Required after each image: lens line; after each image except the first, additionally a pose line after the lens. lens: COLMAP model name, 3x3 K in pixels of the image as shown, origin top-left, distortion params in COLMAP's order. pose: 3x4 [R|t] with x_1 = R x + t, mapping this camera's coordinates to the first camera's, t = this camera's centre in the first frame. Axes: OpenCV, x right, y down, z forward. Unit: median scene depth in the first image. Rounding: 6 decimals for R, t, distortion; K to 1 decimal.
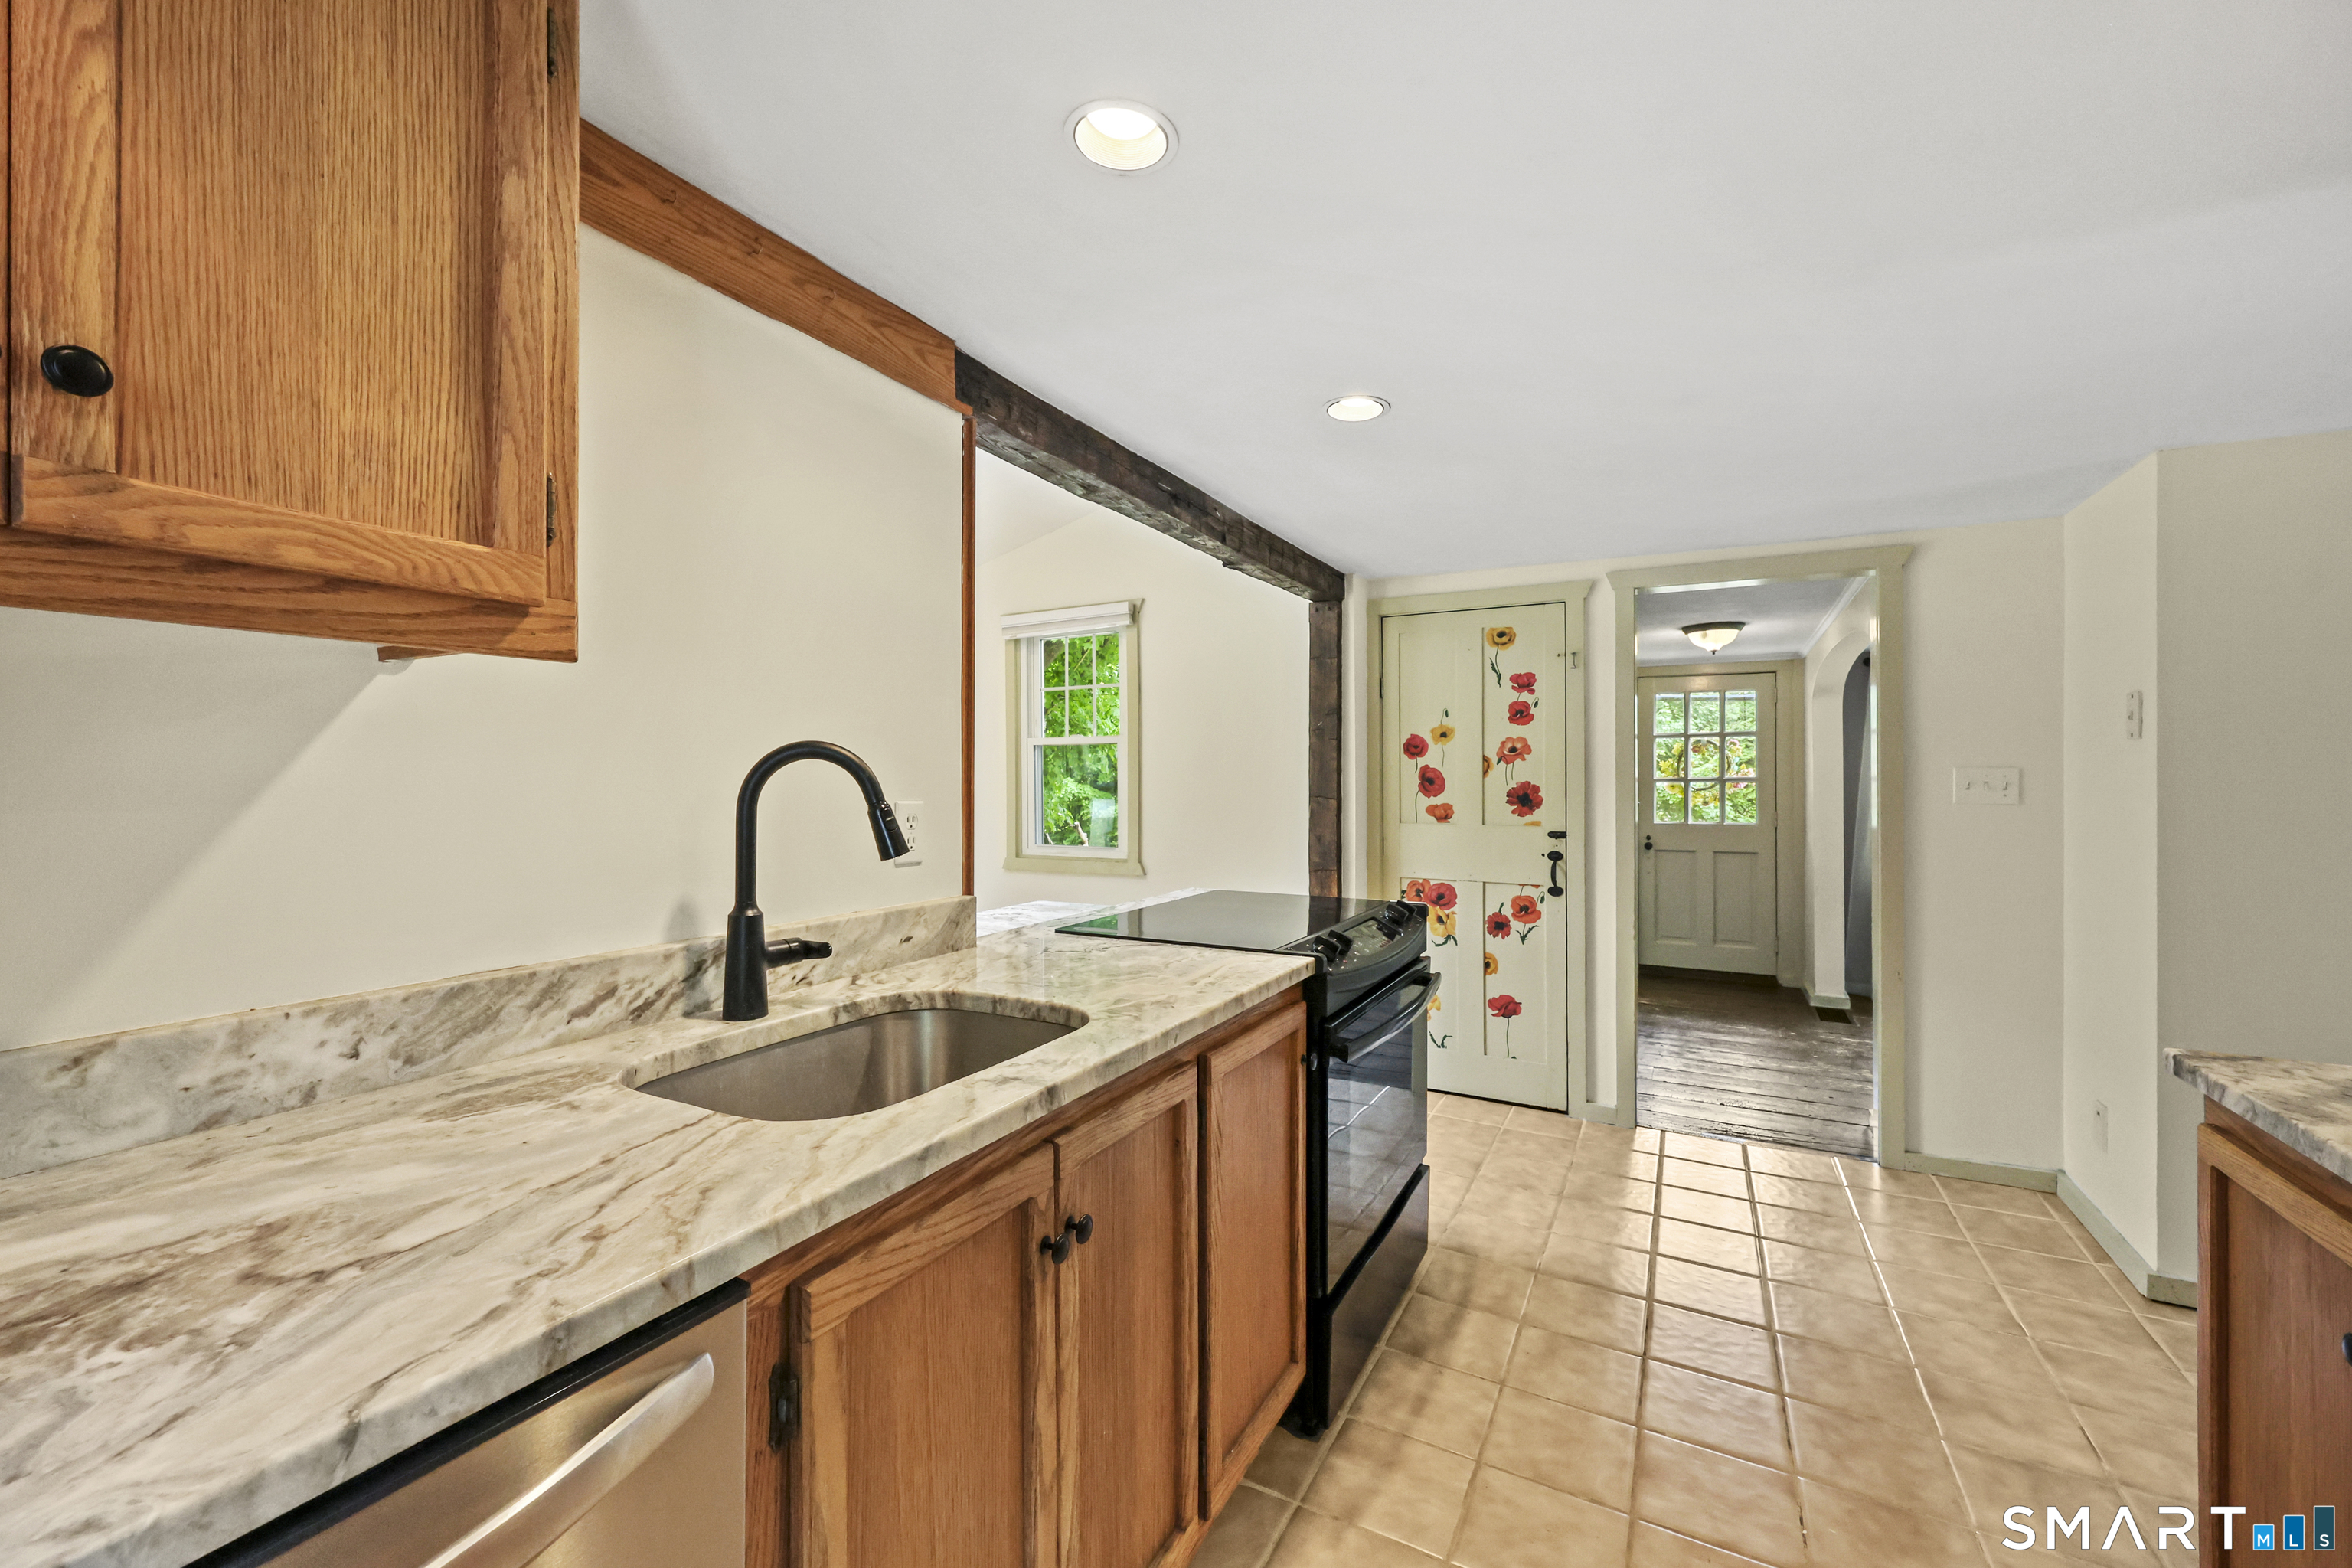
lens RADIAL K [[946.7, 0, 1201.6], [0, 946.7, 773.8], [0, 0, 1]] dist [0.000409, -0.000019]
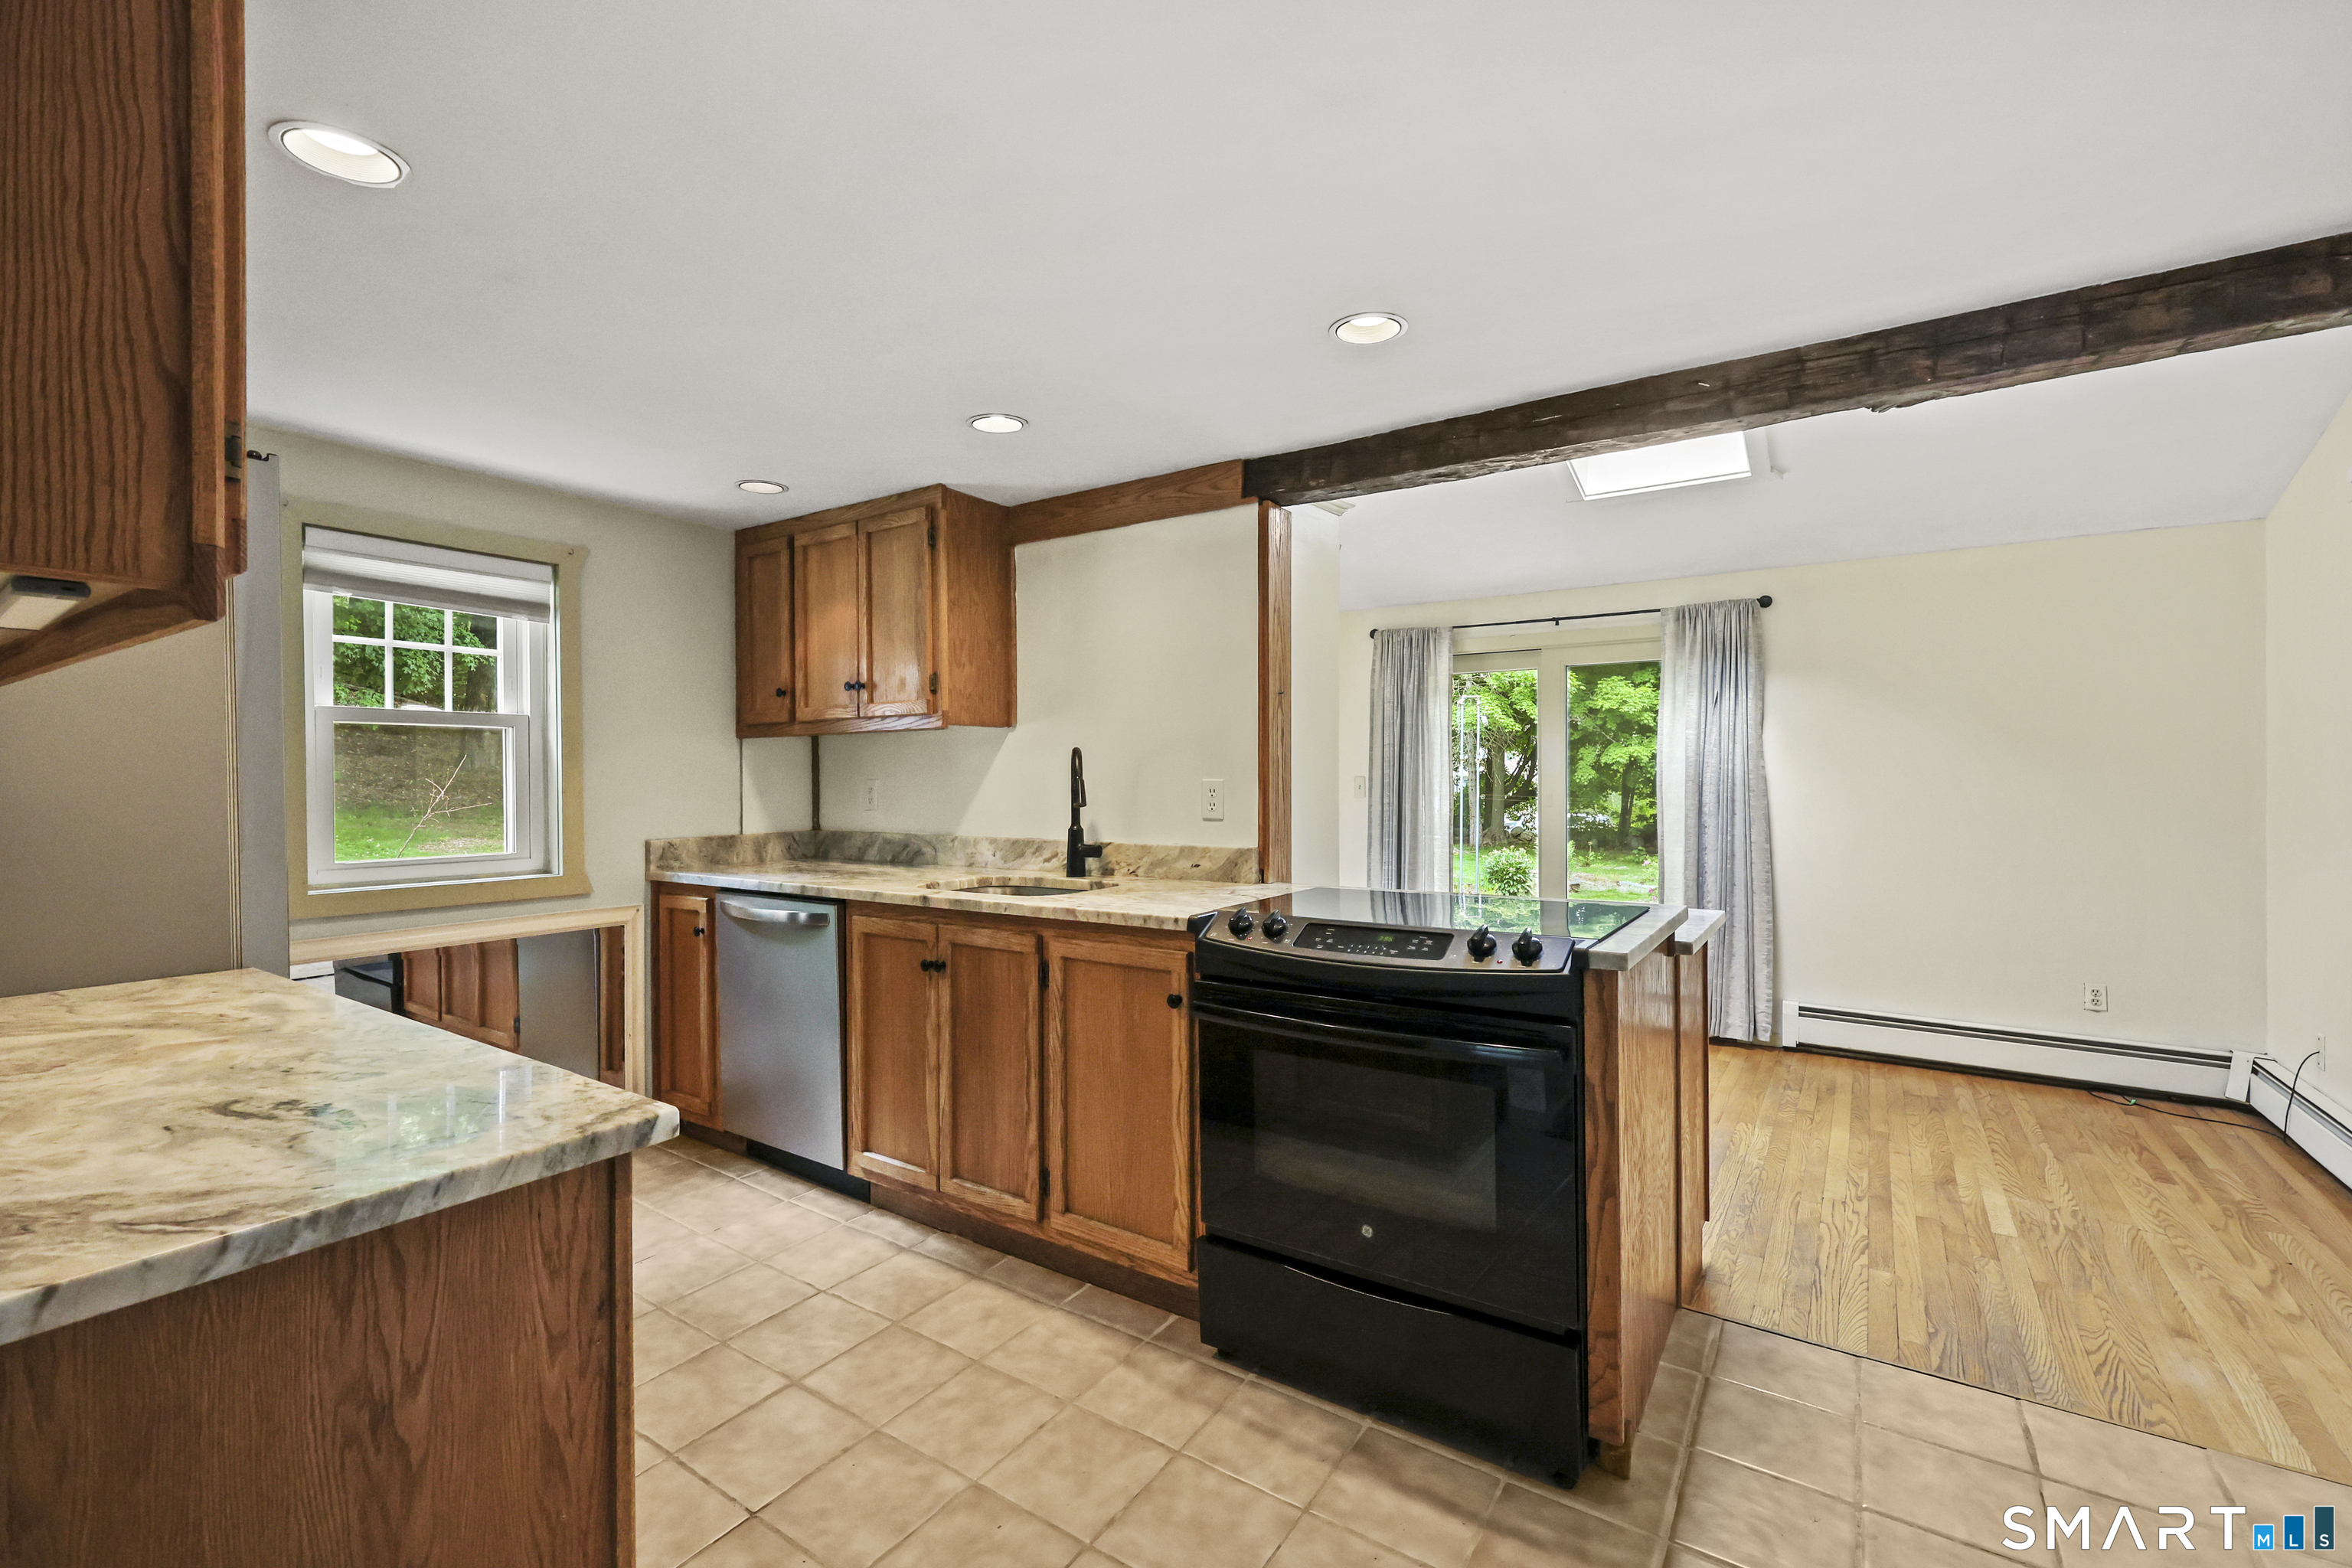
lens RADIAL K [[1004.2, 0, 1176.0], [0, 1004.2, 784.0], [0, 0, 1]] dist [0.001709, 0.000067]
pose [[-0.118305, 0.007144, -0.992952, 0.636853], [0.010629, 0.999926, 0.005928, 0.012587], [0.992920, -0.009853, -0.118372, 0.543080]]
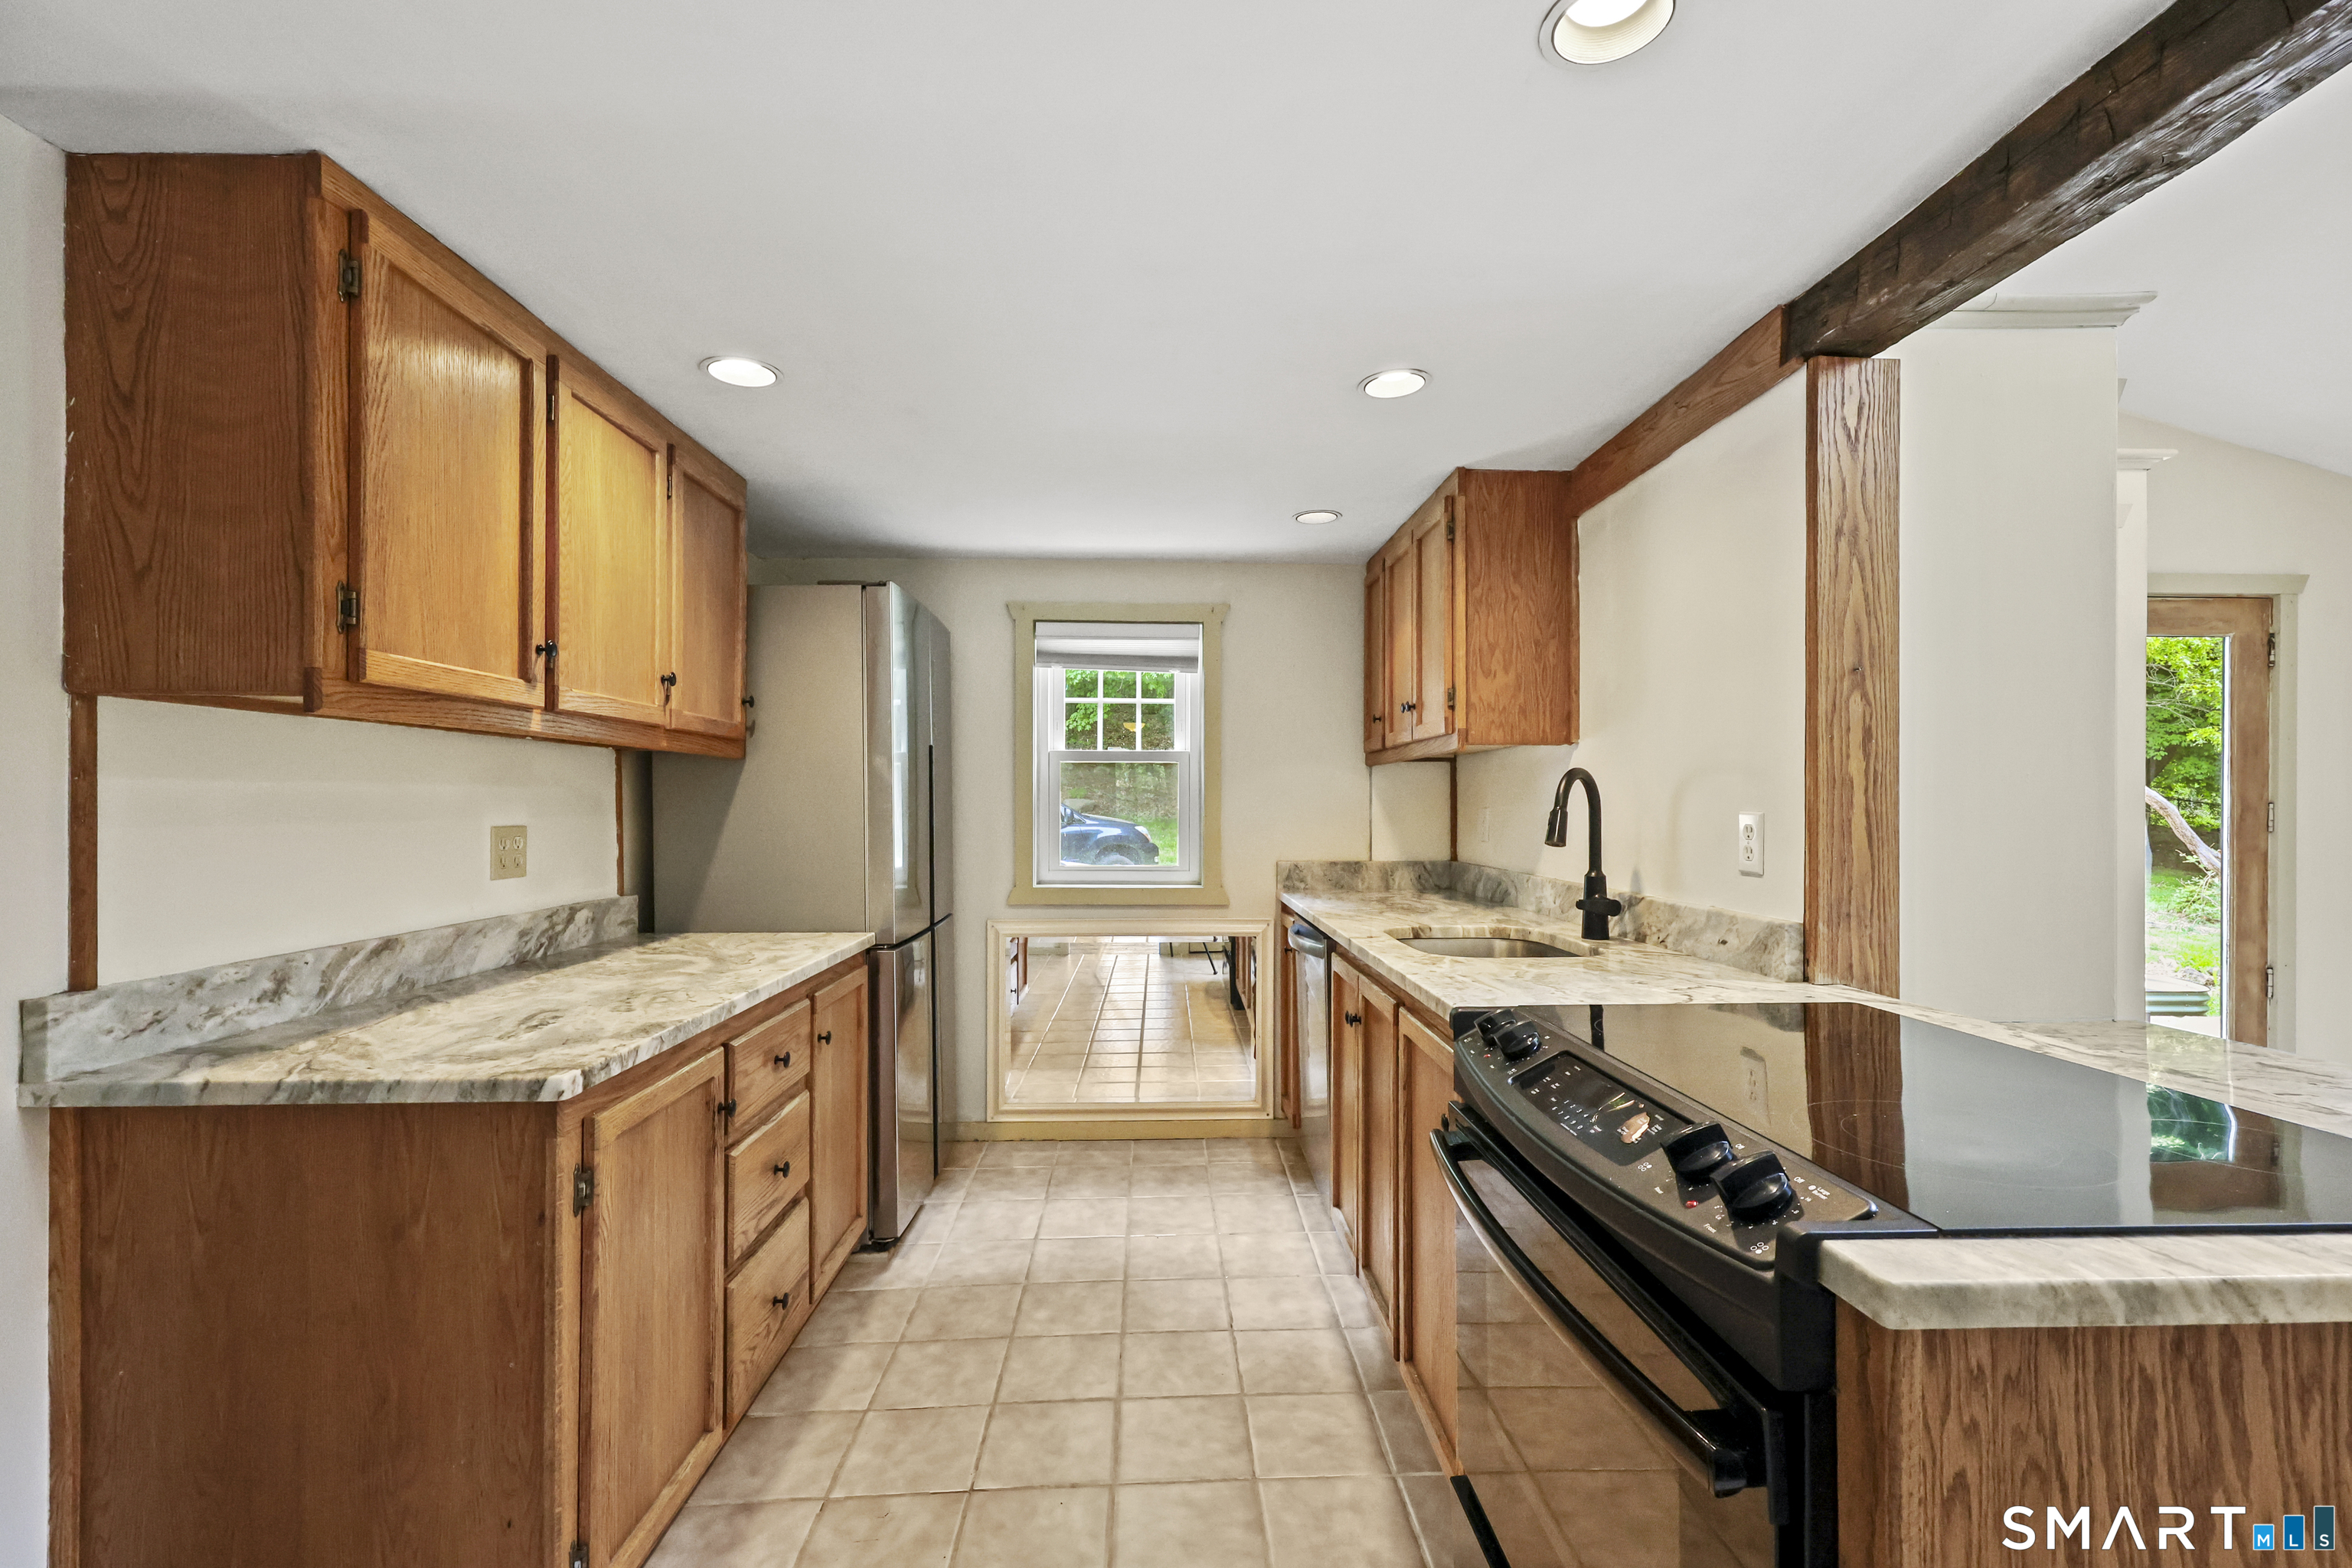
lens RADIAL K [[1001.7, 0, 1187.6], [0, 1001.7, 802.6], [0, 0, 1]] dist [0.001578, 0.000080]
pose [[-0.870454, -0.000100, -0.492251, 0.353961], [0.003708, 0.999970, -0.006760, 0.011408], [0.492237, -0.007709, -0.870427, 0.782095]]
